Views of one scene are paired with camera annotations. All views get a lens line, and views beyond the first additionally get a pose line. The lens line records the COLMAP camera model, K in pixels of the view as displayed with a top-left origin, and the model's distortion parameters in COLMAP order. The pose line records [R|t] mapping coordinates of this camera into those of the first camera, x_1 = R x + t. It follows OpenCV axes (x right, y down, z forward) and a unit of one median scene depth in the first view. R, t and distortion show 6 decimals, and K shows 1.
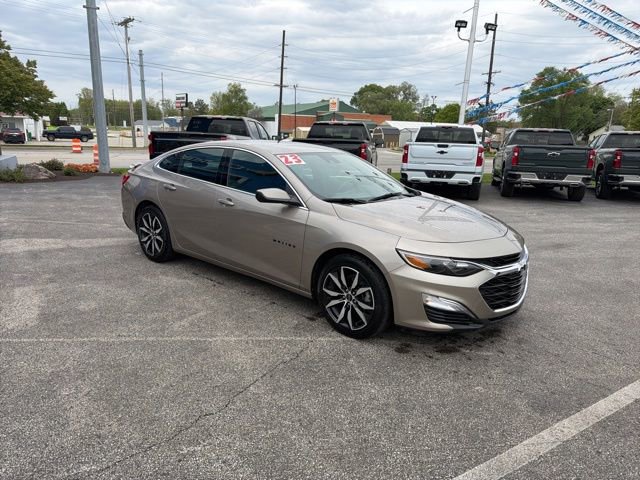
lens RADIAL K [[448.9, 0, 314.6], [0, 448.9, 236.9], [0, 0, 1]] dist [0.048875, -0.066773]
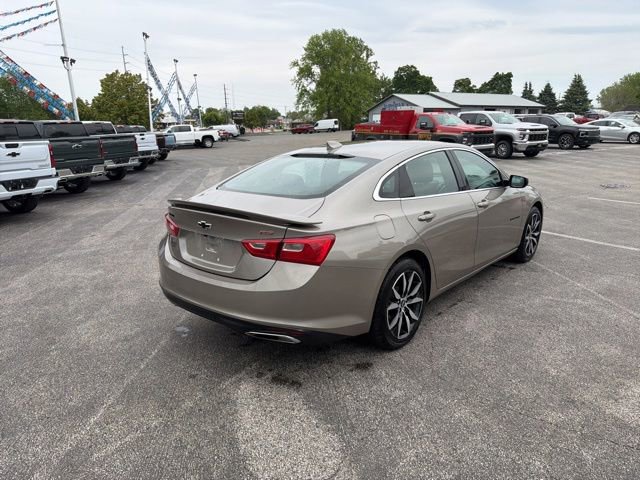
lens RADIAL K [[447.9, 0, 314.2], [0, 447.9, 242.4], [0, 0, 1]] dist [0.061663, -0.091401]
pose [[0.014347, -0.276784, 0.960825, -0.921268], [0.237734, 0.934313, 0.265597, -0.275174], [-0.971224, 0.224610, 0.079205, 1.042025]]
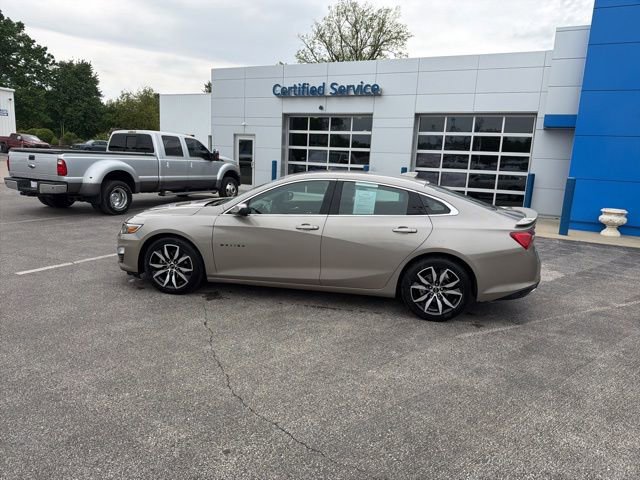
lens RADIAL K [[446.5, 0, 318.0], [0, 446.5, 247.0], [0, 0, 1]] dist [0.049549, -0.062388]
pose [[-0.849943, 0.025308, -0.526266, 0.502914], [-0.191815, 0.915436, 0.353814, -0.387749], [0.490718, 0.401668, -0.773214, 1.758709]]
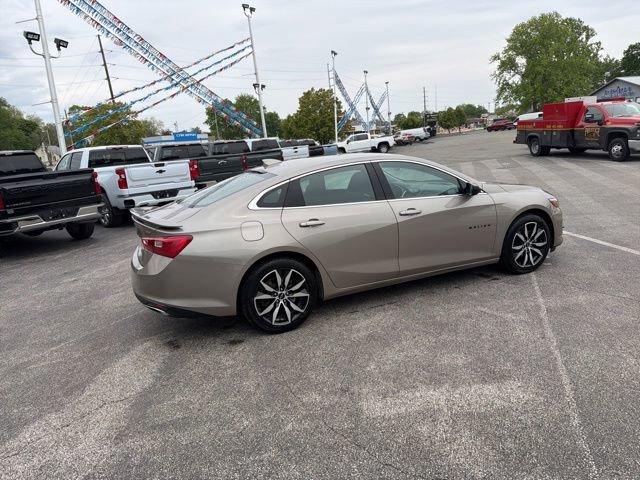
lens RADIAL K [[449.5, 0, 315.4], [0, 449.5, 239.8], [0, 0, 1]] dist [0.041757, -0.056100]
pose [[0.425392, -0.257480, 0.867609, -0.936828], [0.291973, 0.946458, 0.137725, -0.176080], [-0.856617, 0.194732, 0.477793, 0.581083]]
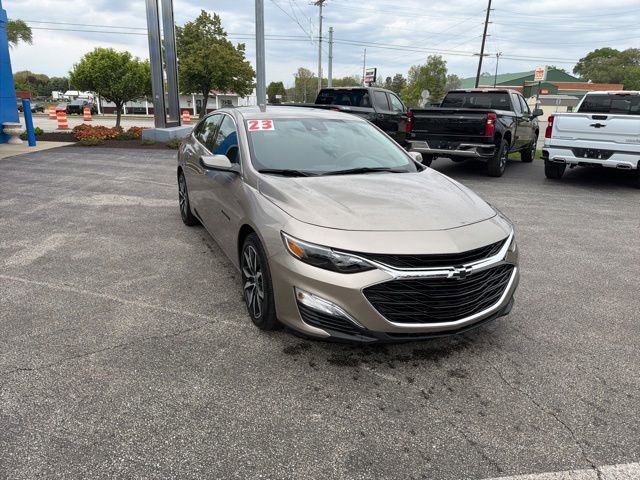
lens RADIAL K [[451.2, 0, 316.0], [0, 451.2, 231.9], [0, 0, 1]] dist [0.026980, -0.033154]
pose [[0.911965, 0.101644, -0.397476, 0.345152], [-0.085452, 0.994636, 0.058293, -0.015050], [0.401269, -0.019196, 0.915759, 0.154497]]
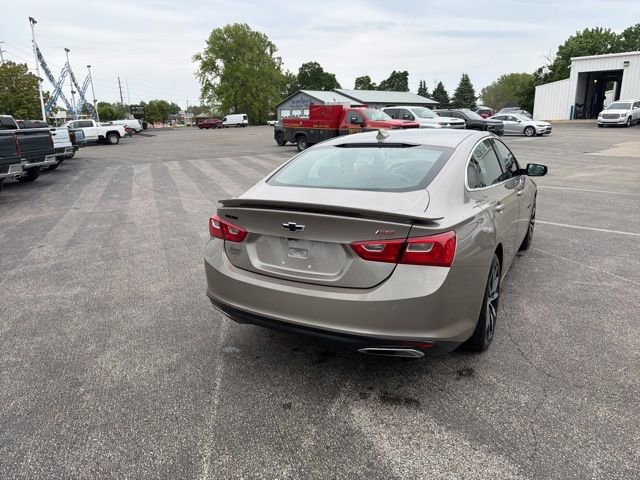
lens RADIAL K [[448.9, 0, 314.6], [0, 448.9, 236.9], [0, 0, 1]] dist [0.048875, -0.066773]
pose [[-0.191704, -0.269452, 0.943740, -0.836532], [0.228595, 0.922870, 0.309928, -0.311228], [-0.954460, 0.275149, -0.115322, 1.247311]]
